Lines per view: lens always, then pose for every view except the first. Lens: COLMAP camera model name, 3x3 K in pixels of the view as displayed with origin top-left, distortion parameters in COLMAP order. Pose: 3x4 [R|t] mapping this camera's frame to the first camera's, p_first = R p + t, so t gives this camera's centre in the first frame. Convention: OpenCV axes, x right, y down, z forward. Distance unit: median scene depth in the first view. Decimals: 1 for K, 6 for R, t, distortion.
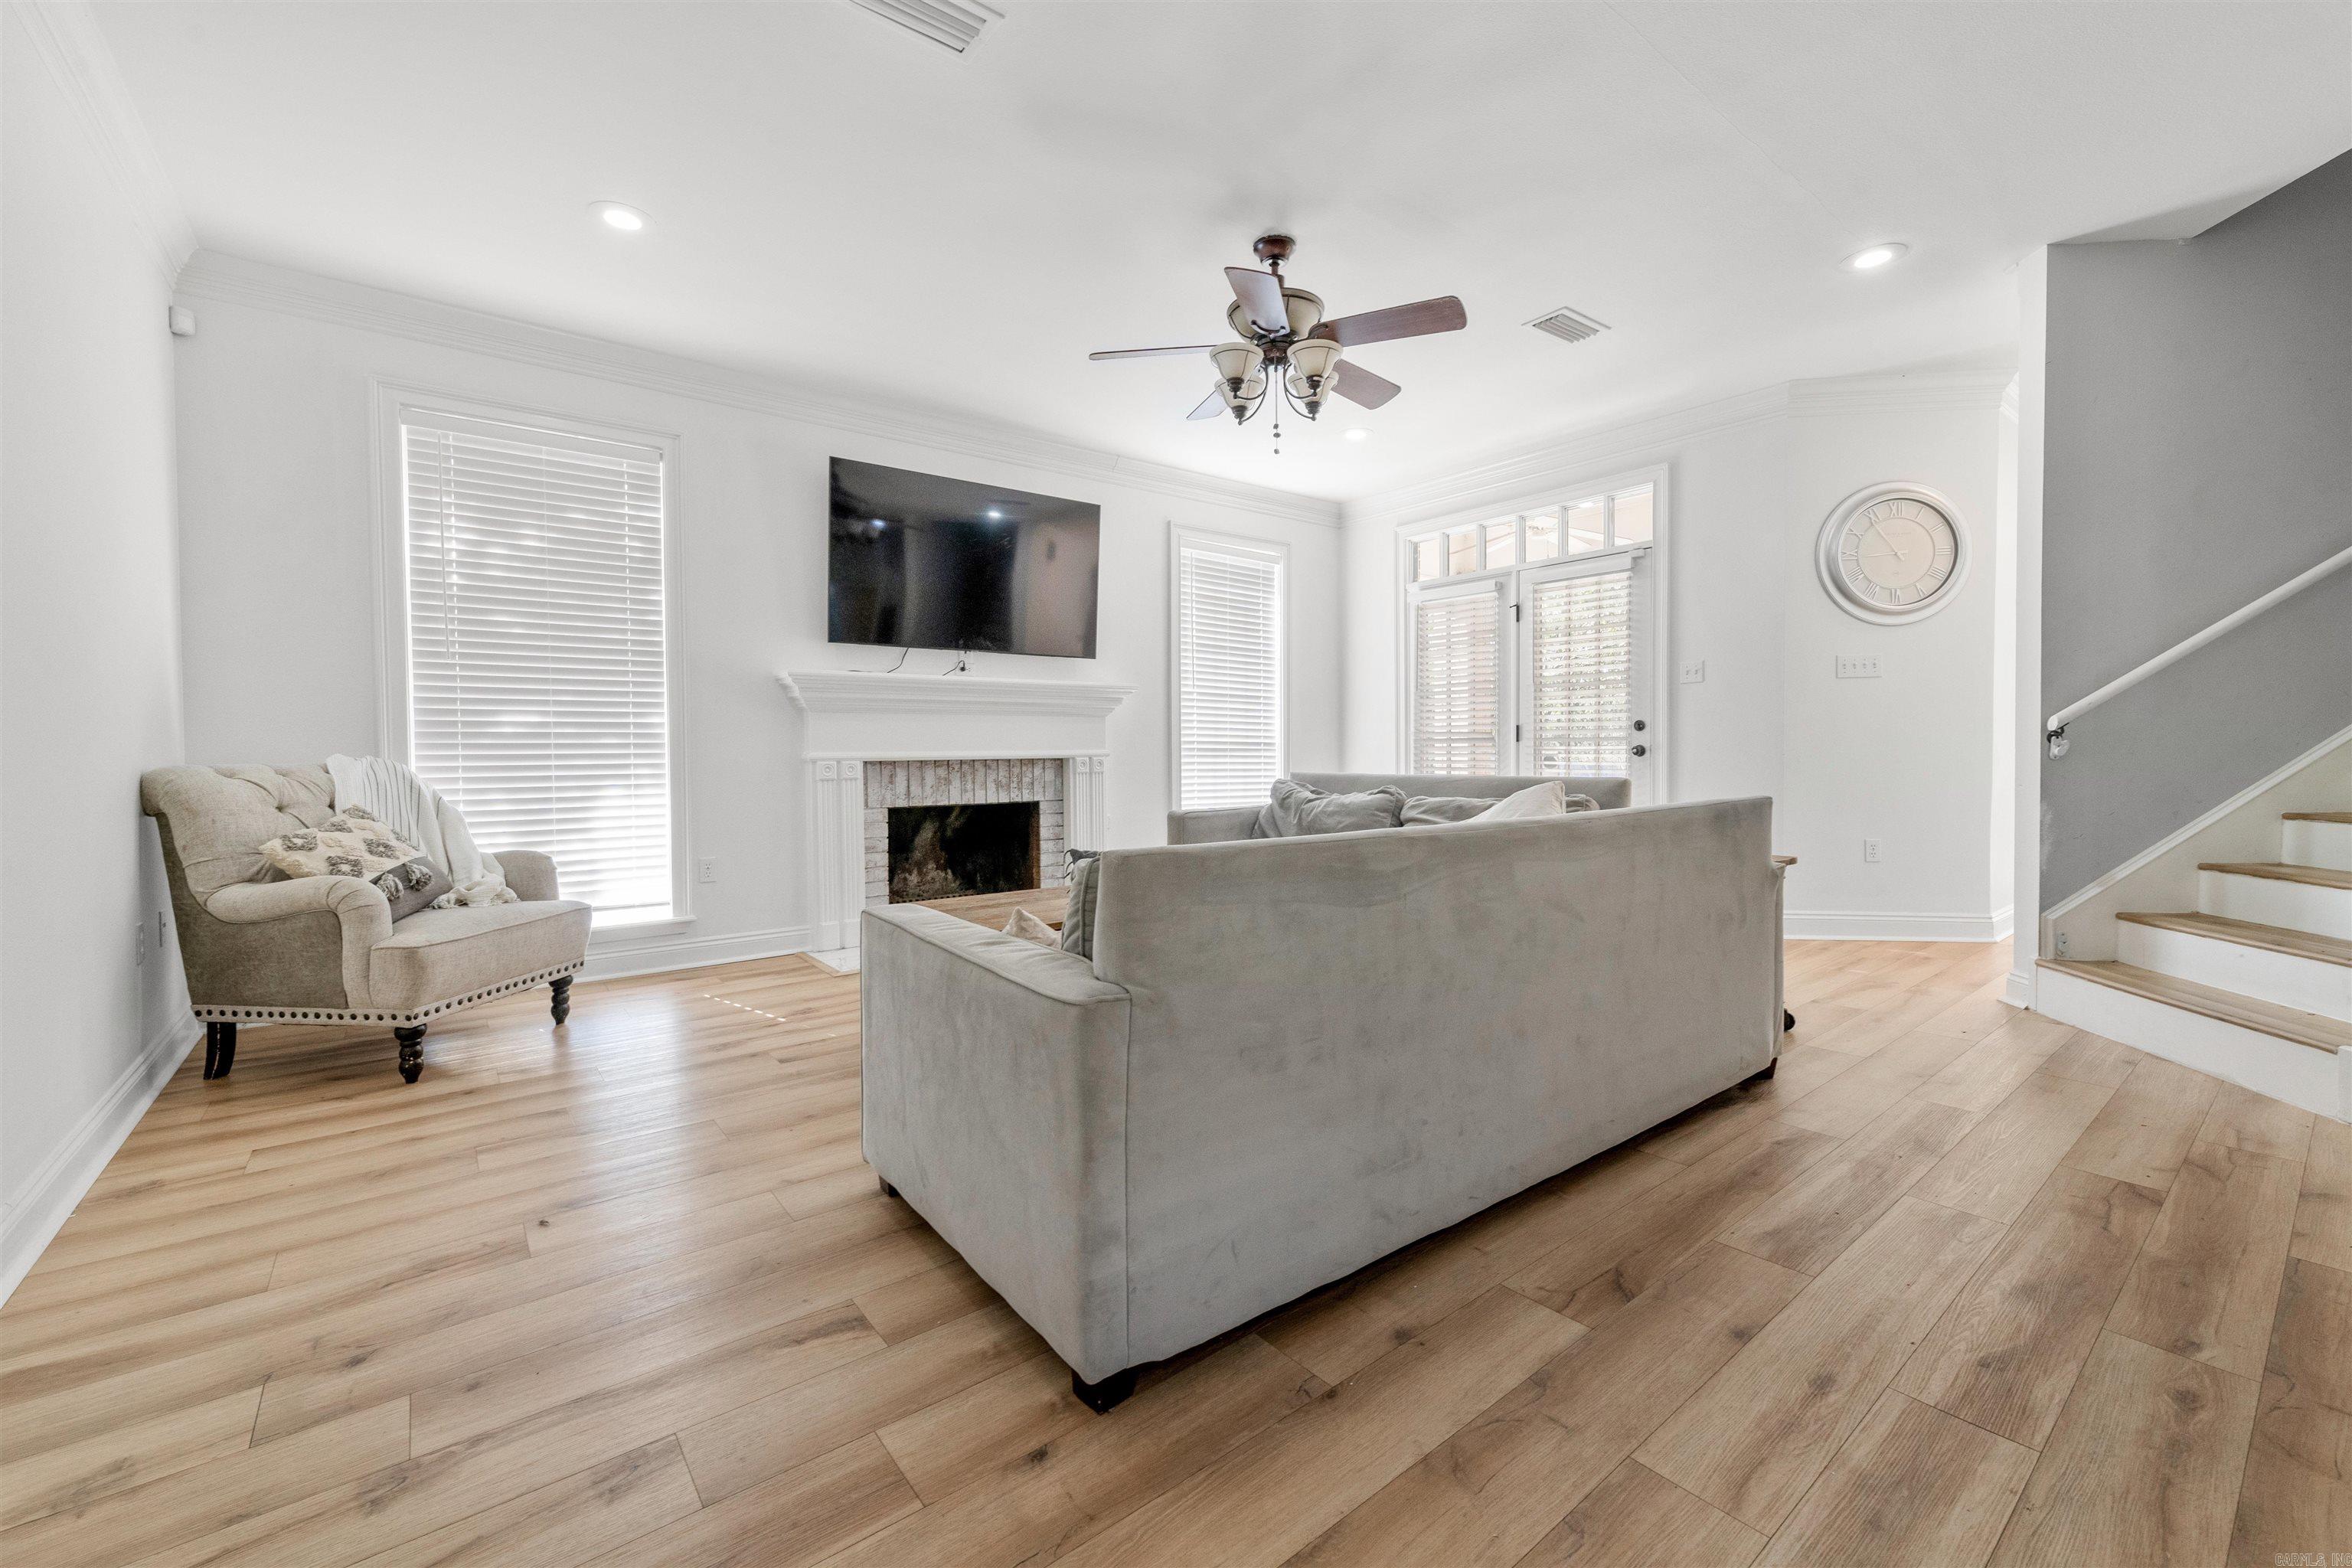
lens RADIAL K [[971.5, 0, 1176.1], [0, 971.5, 765.6], [0, 0, 1]] dist [0.002908, -0.002121]
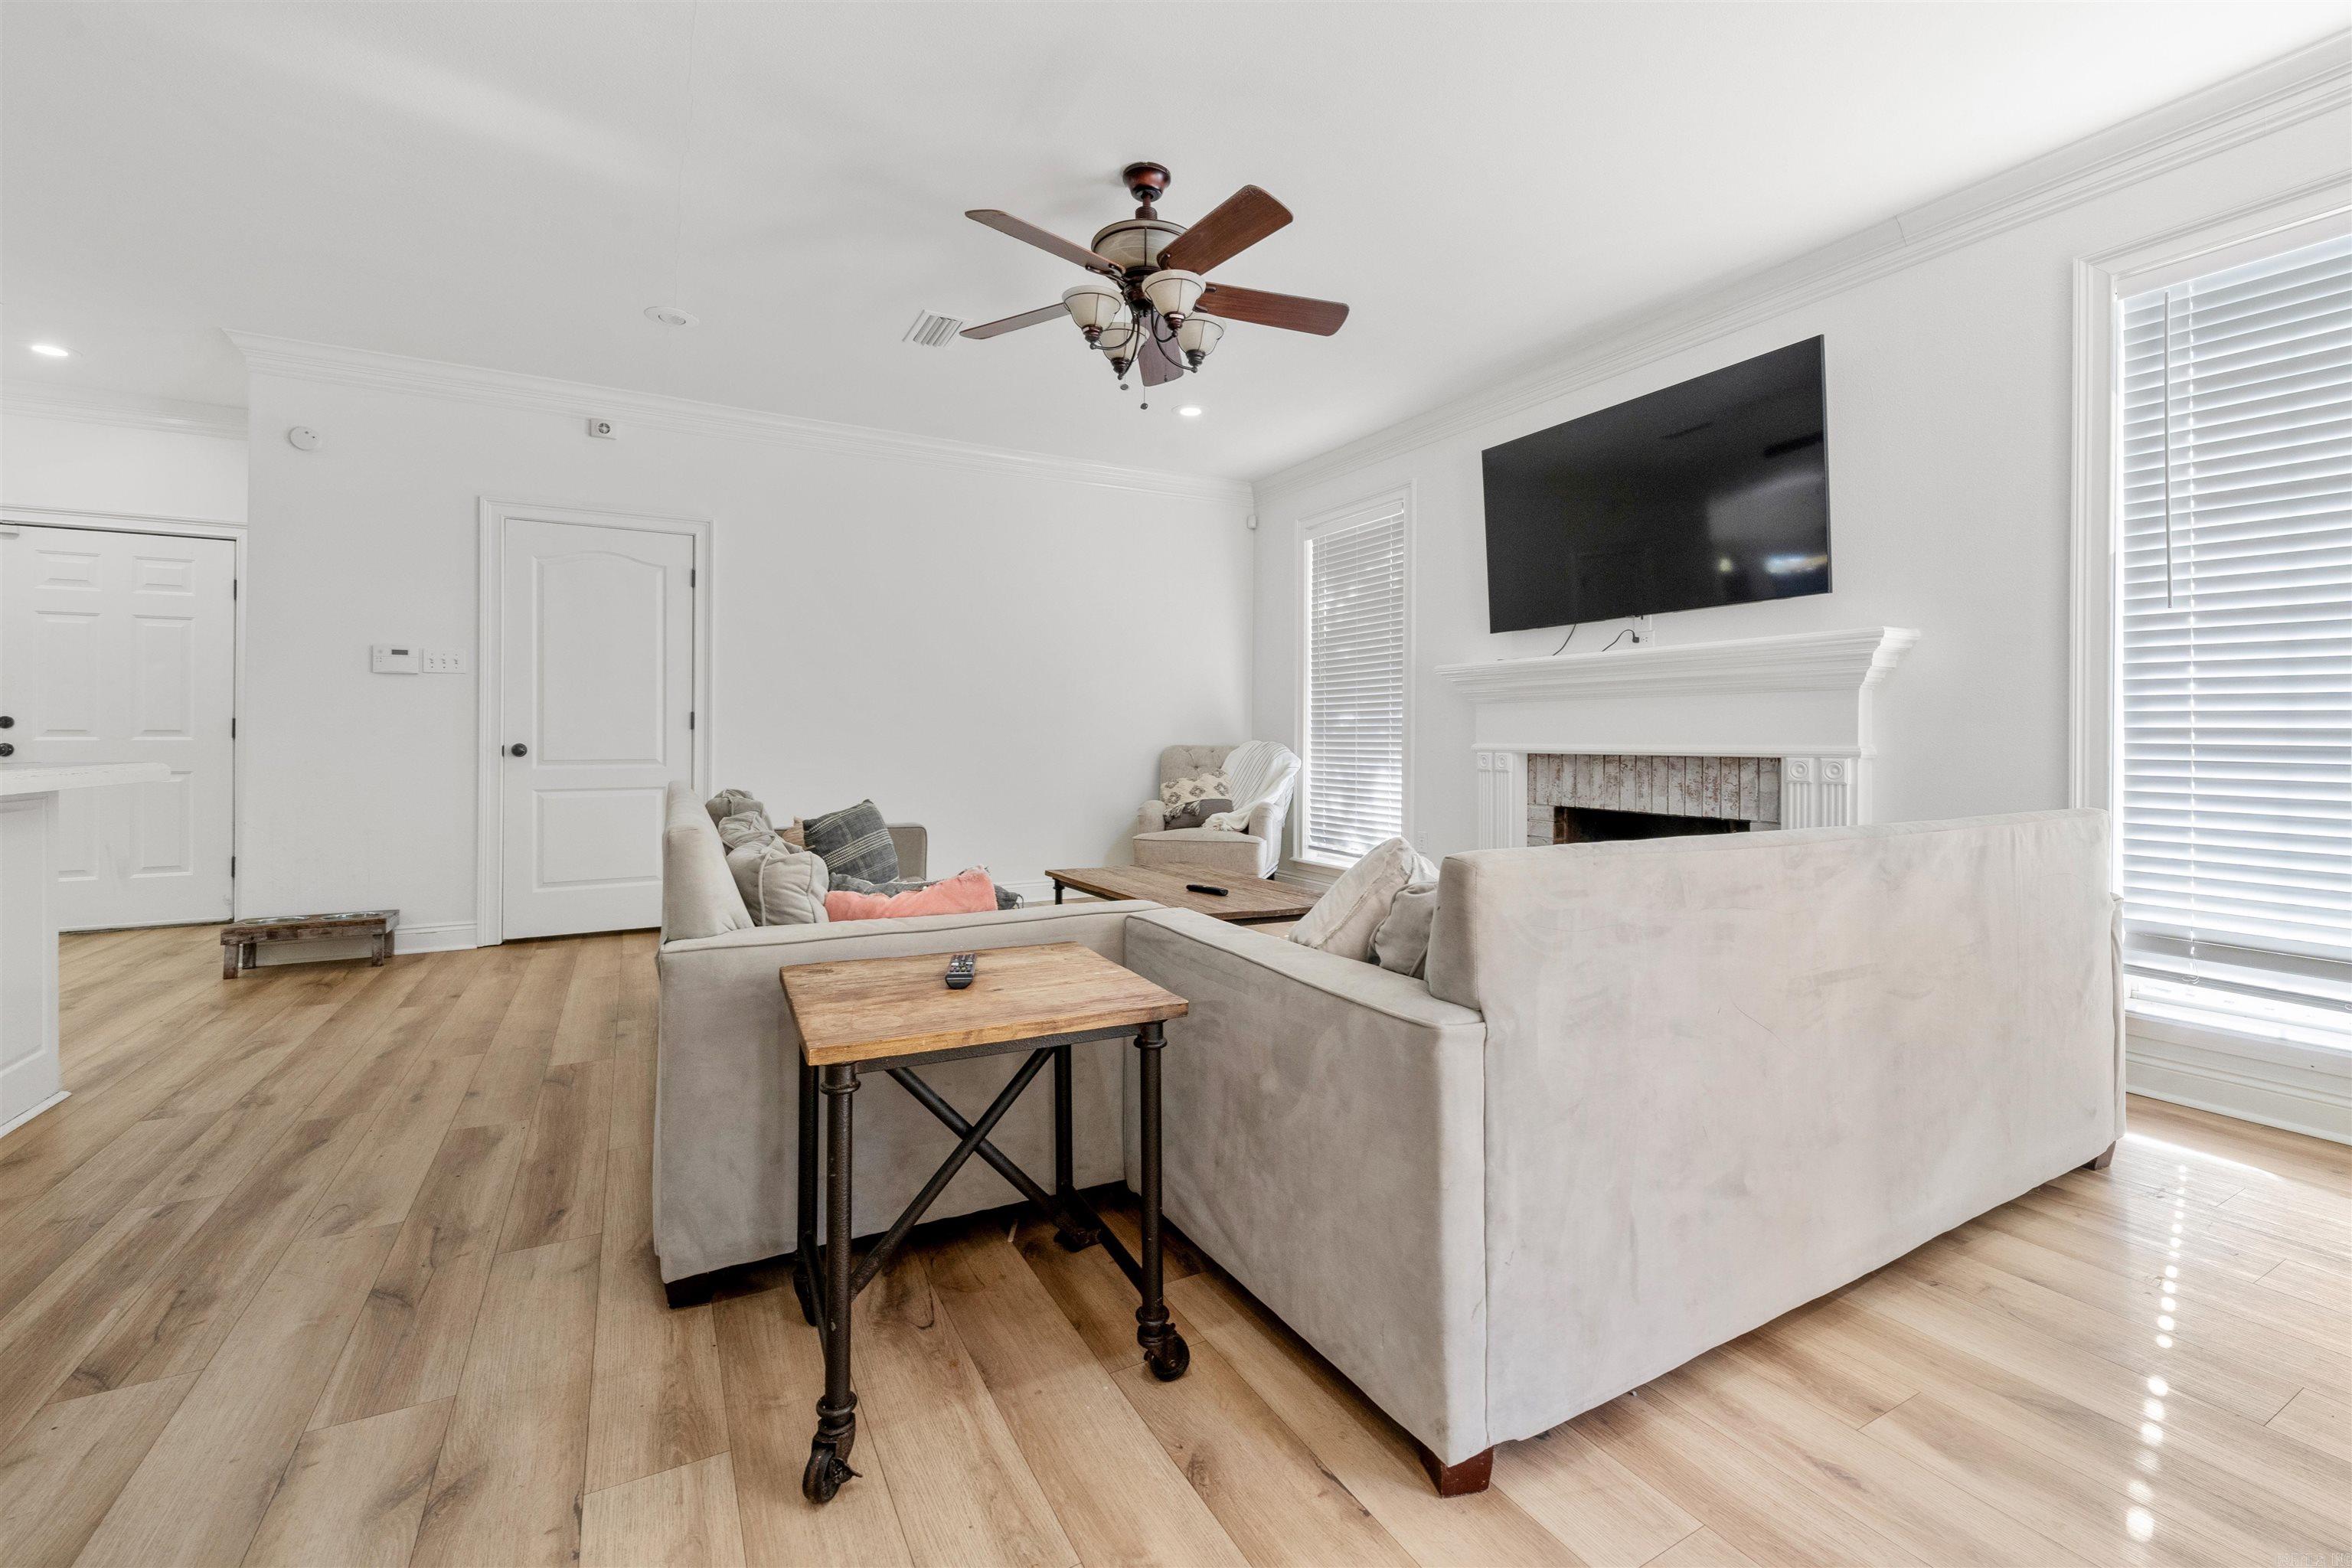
lens RADIAL K [[971.5, 0, 1156.4], [0, 971.5, 728.9], [0, 0, 1]] dist [0.002908, -0.002121]
pose [[-0.181496, -0.001829, -0.983390, 0.654794], [-0.017778, 0.999841, 0.001422, -0.022641], [0.983231, 0.017741, -0.181500, 0.796540]]
